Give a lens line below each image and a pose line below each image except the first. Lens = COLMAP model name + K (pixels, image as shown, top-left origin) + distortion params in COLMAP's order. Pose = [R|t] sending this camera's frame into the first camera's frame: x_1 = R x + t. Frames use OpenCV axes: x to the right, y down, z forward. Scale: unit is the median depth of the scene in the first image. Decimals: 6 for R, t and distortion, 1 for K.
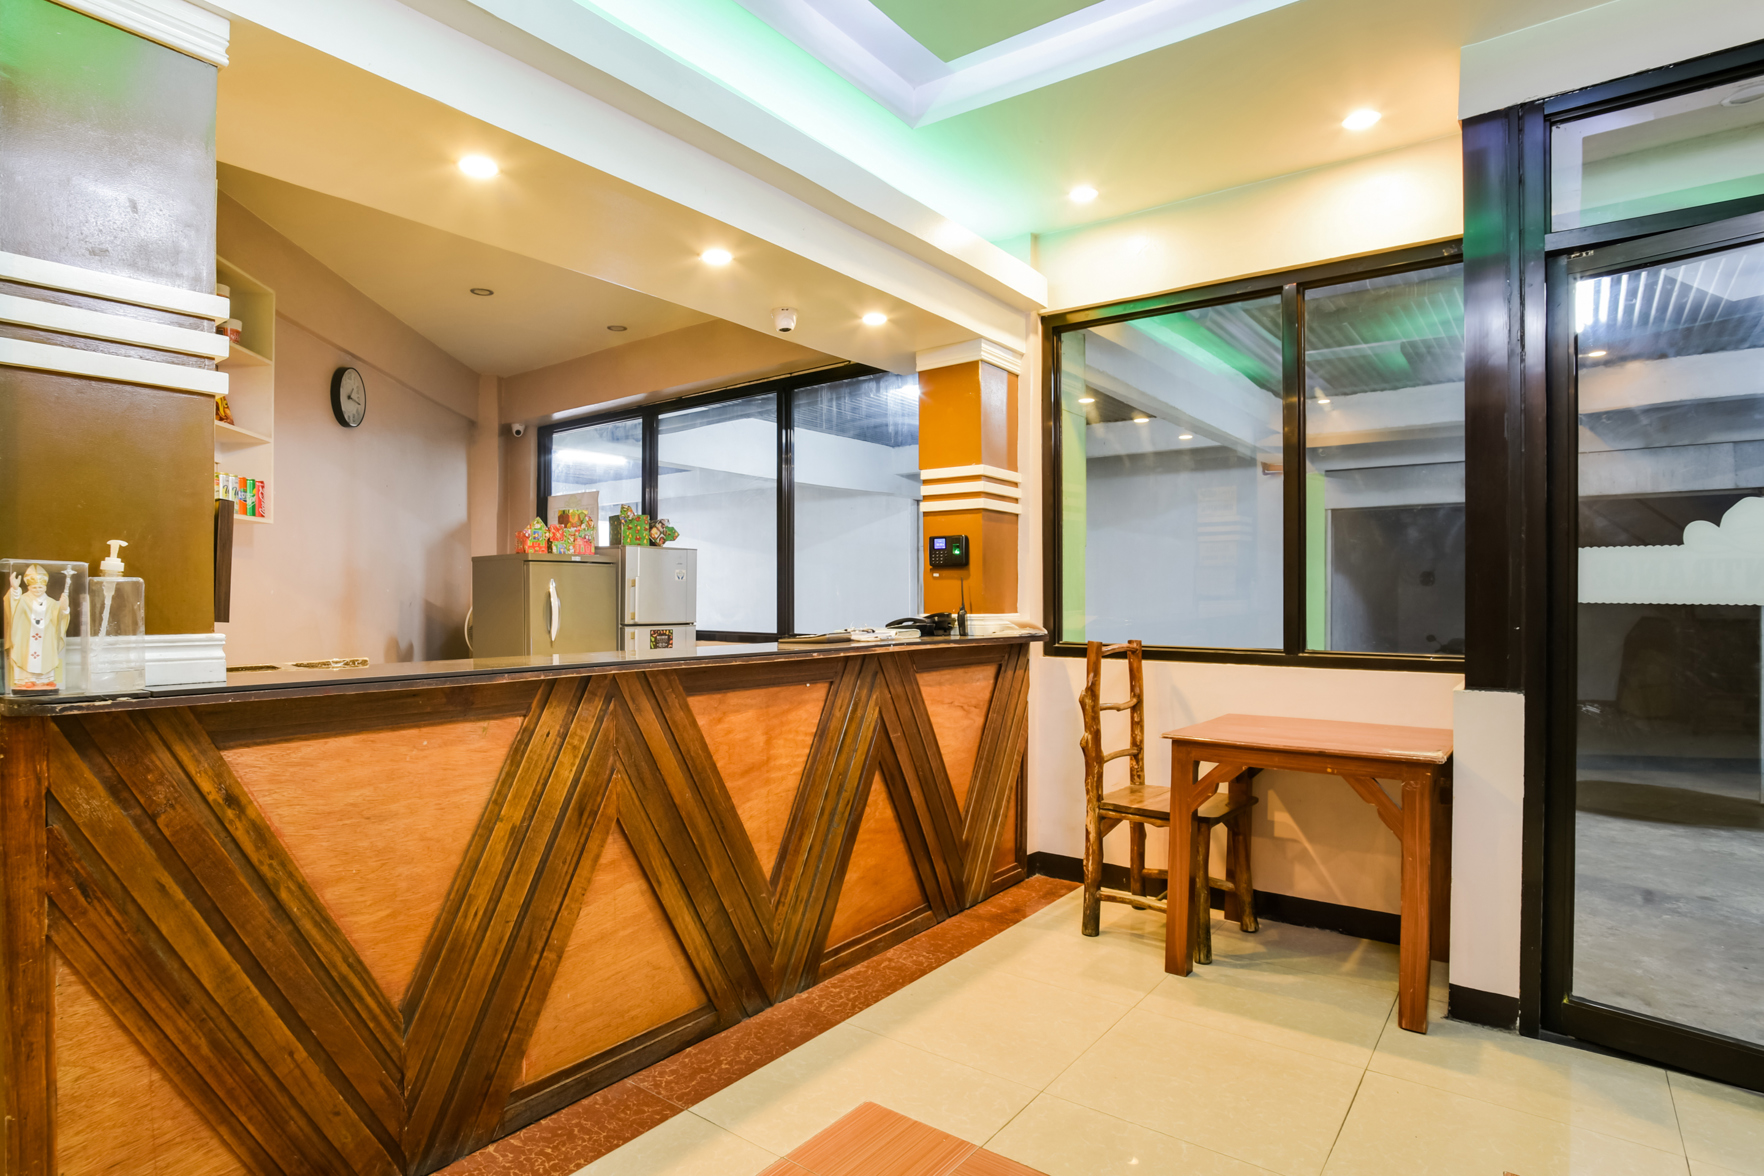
lens RADIAL K [[867.4, 0, 887.9], [0, 867.4, 603.5], [0, 0, 1]] dist [-0.067424, 0.029737]
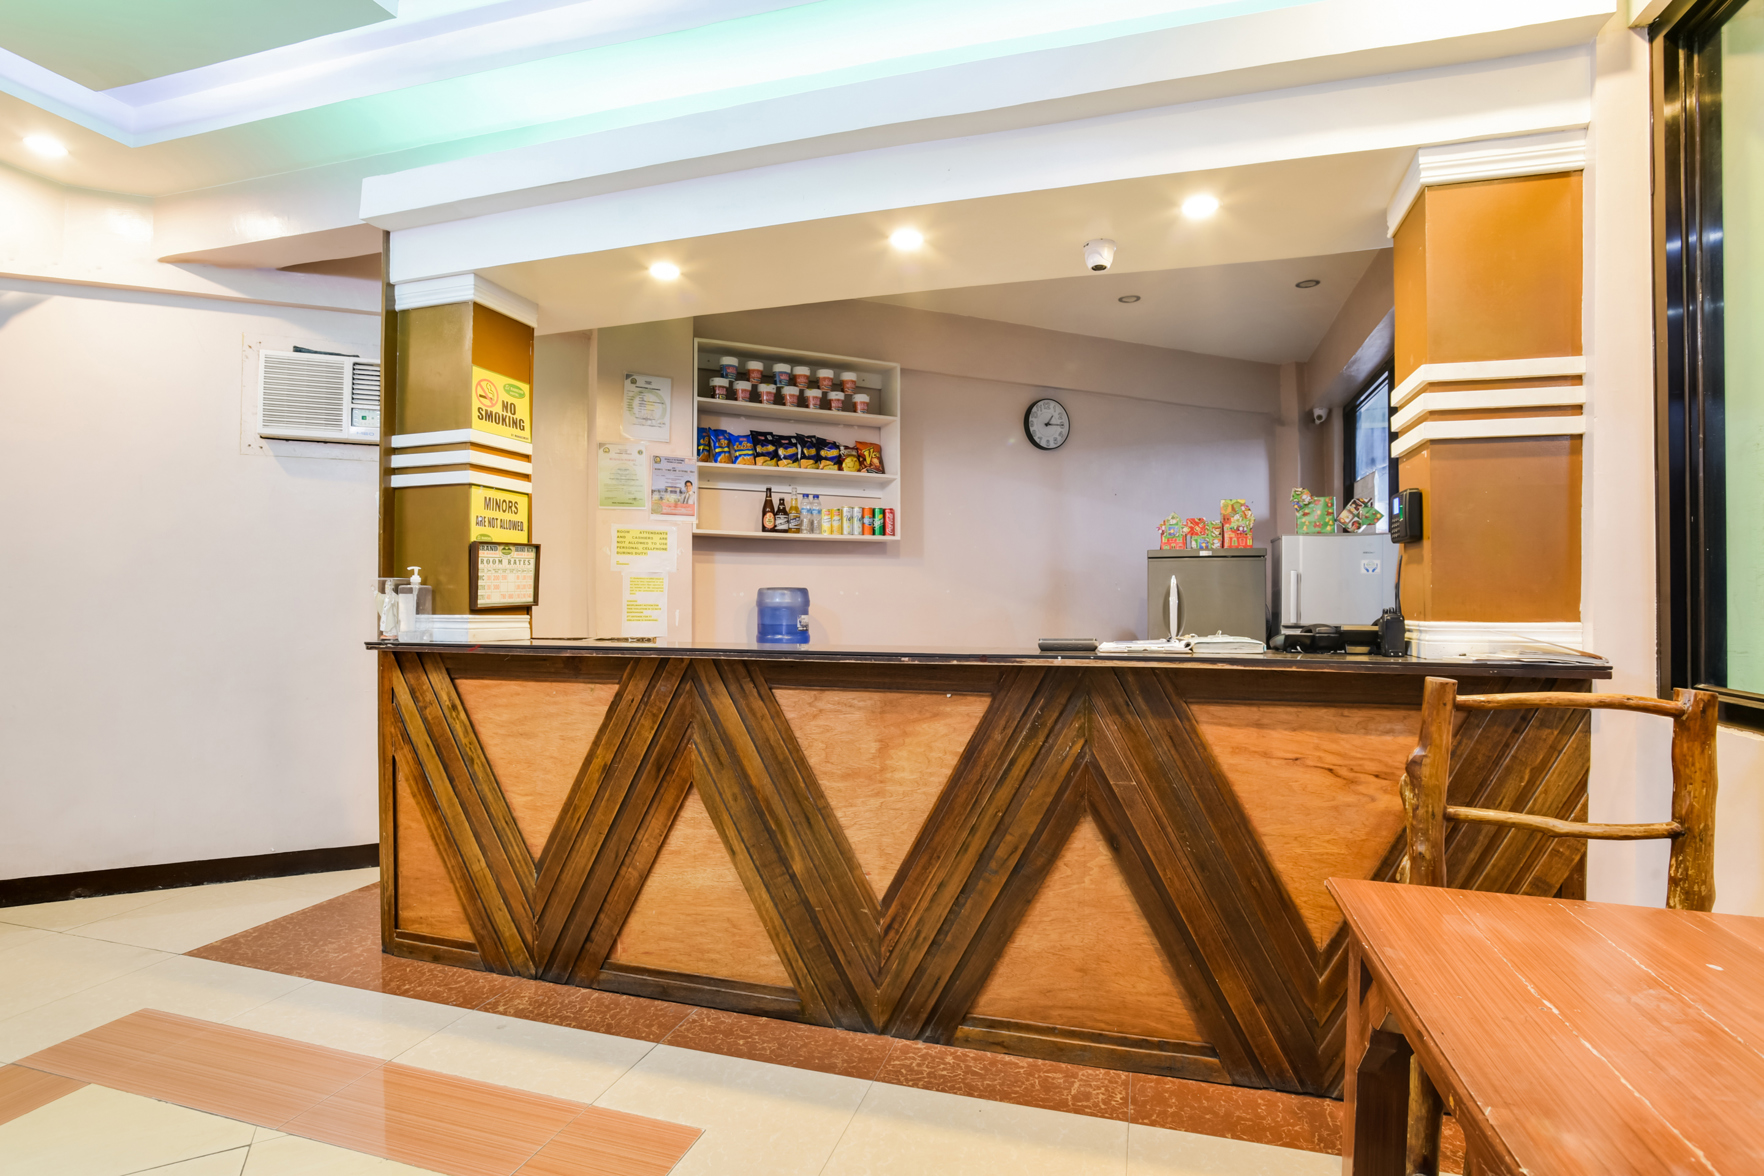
lens RADIAL K [[867.4, 0, 887.9], [0, 867.4, 603.5], [0, 0, 1]] dist [-0.067424, 0.029737]
pose [[0.383803, 0.004950, -0.923402, 0.751468], [-0.004893, 0.999982, 0.003327, 0.000165], [0.923402, 0.003241, 0.383820, 0.679414]]
